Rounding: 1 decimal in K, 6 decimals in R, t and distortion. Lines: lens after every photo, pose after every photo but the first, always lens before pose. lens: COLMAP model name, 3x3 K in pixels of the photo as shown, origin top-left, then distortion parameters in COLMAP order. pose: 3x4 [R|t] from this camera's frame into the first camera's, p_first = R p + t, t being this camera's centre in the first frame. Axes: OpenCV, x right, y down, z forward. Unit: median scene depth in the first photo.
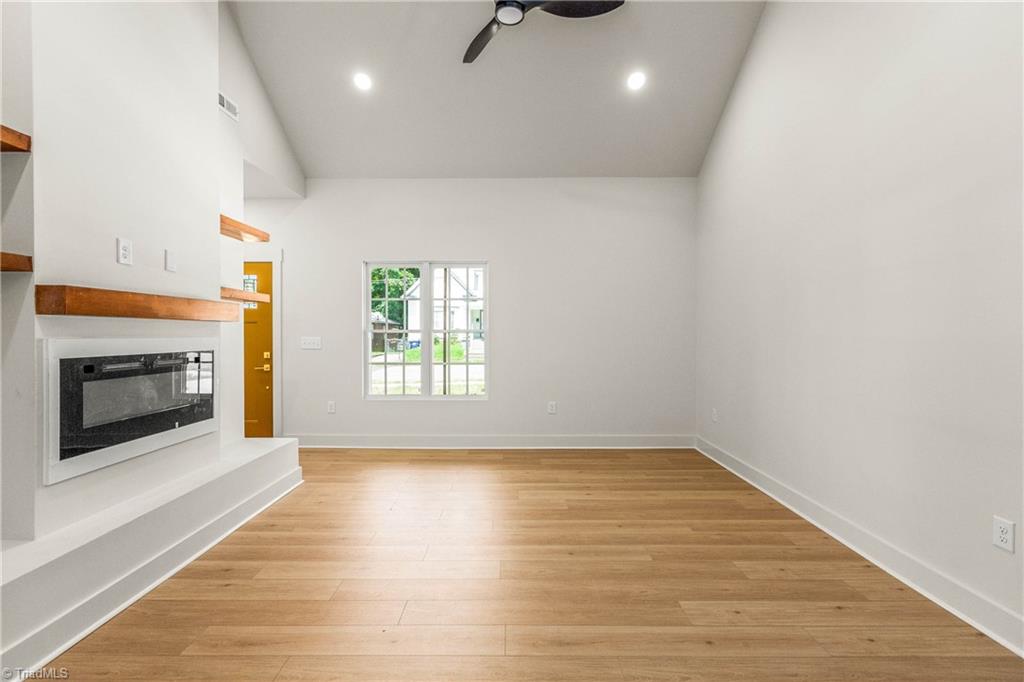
lens RADIAL K [[459.5, 0, 510.2], [0, 459.5, 338.7], [0, 0, 1]] dist [-0.035542, 0.000312]
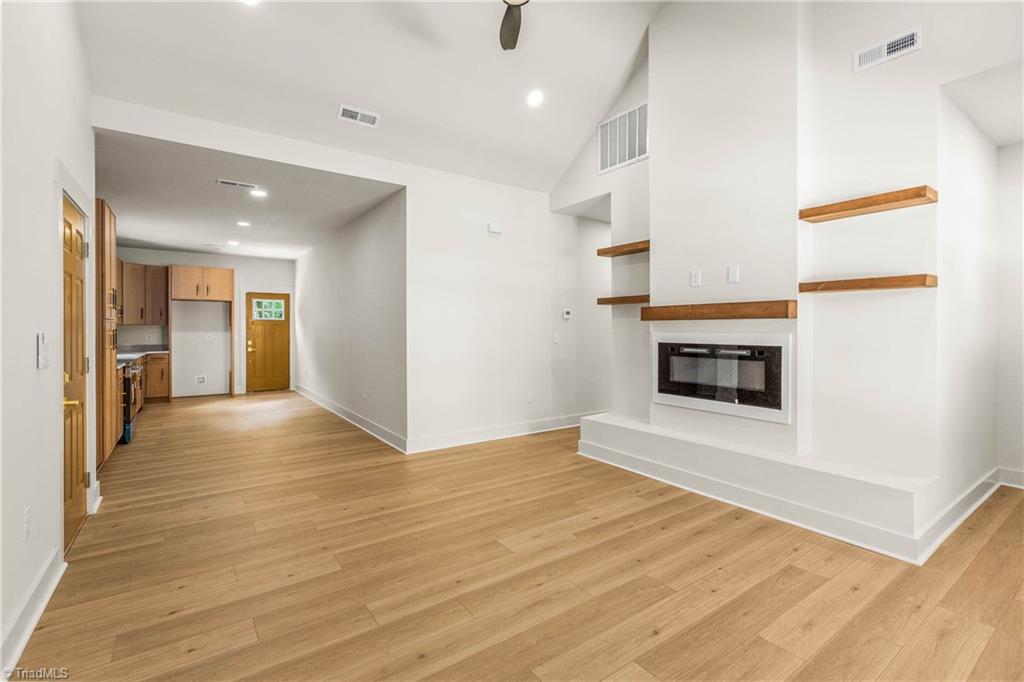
lens RADIAL K [[459.5, 0, 512.0], [0, 459.5, 335.1], [0, 0, 1]] dist [-0.035542, 0.000312]
pose [[-0.819472, 0.007024, -0.573076, 0.644767], [-0.006260, 0.999756, 0.021205, -0.025684], [0.573085, 0.020965, -0.819228, 2.079427]]
